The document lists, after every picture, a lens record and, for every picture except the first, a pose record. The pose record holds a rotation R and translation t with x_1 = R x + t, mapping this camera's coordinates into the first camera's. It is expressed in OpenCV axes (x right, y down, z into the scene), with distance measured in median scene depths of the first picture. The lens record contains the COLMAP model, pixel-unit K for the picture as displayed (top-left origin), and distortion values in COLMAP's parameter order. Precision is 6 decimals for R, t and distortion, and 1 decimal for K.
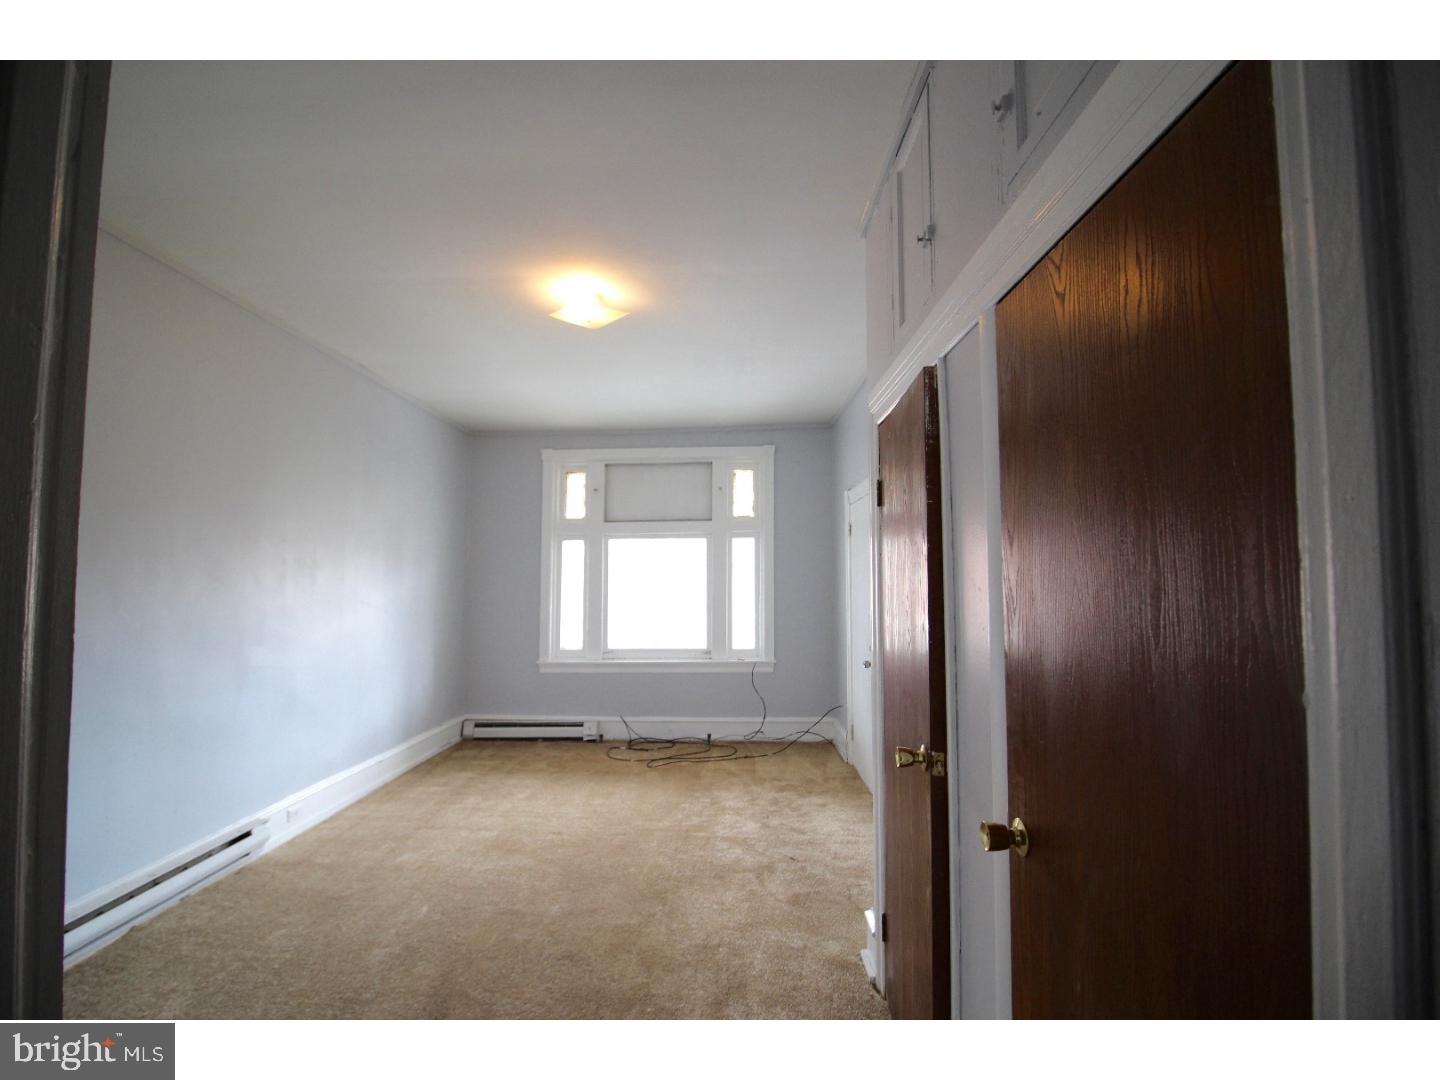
lens RADIAL K [[662.4, 0, 695.9], [0, 662.4, 536.6], [0, 0, 1]] dist [0.000697, -0.014836]
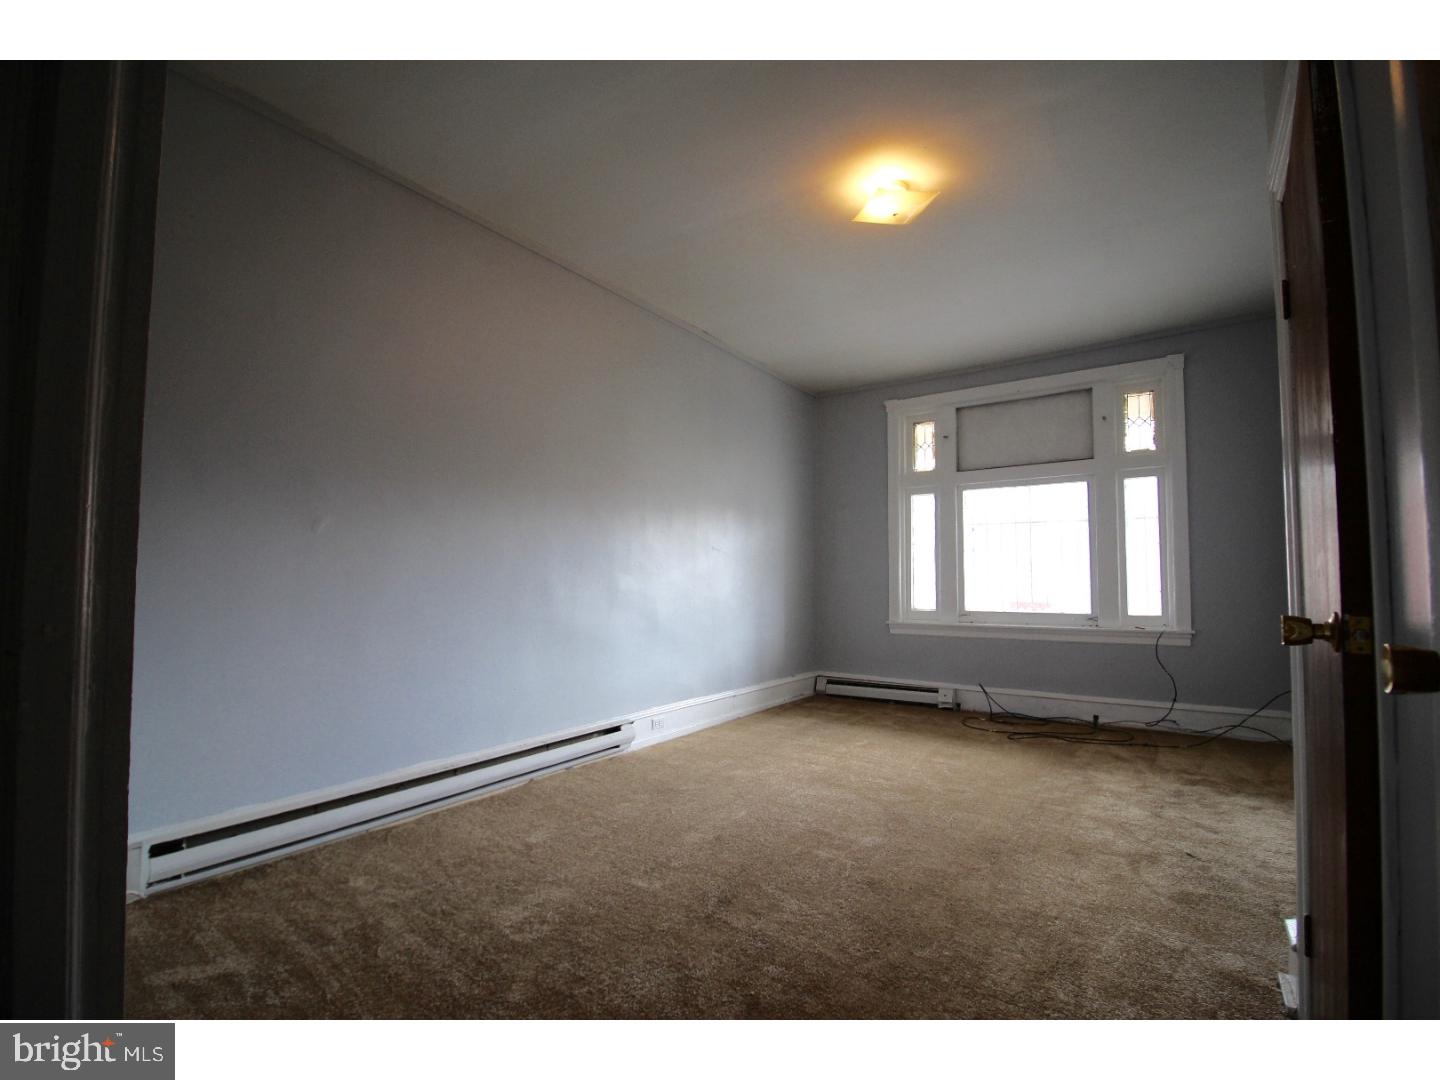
lens RADIAL K [[662.4, 0, 695.9], [0, 662.4, 536.6], [0, 0, 1]] dist [0.000697, -0.014836]
pose [[0.842093, -0.028259, -0.538592, 0.069987], [0.028584, 0.999561, -0.007755, 0.095095], [0.538574, -0.008865, 0.842531, 0.061048]]
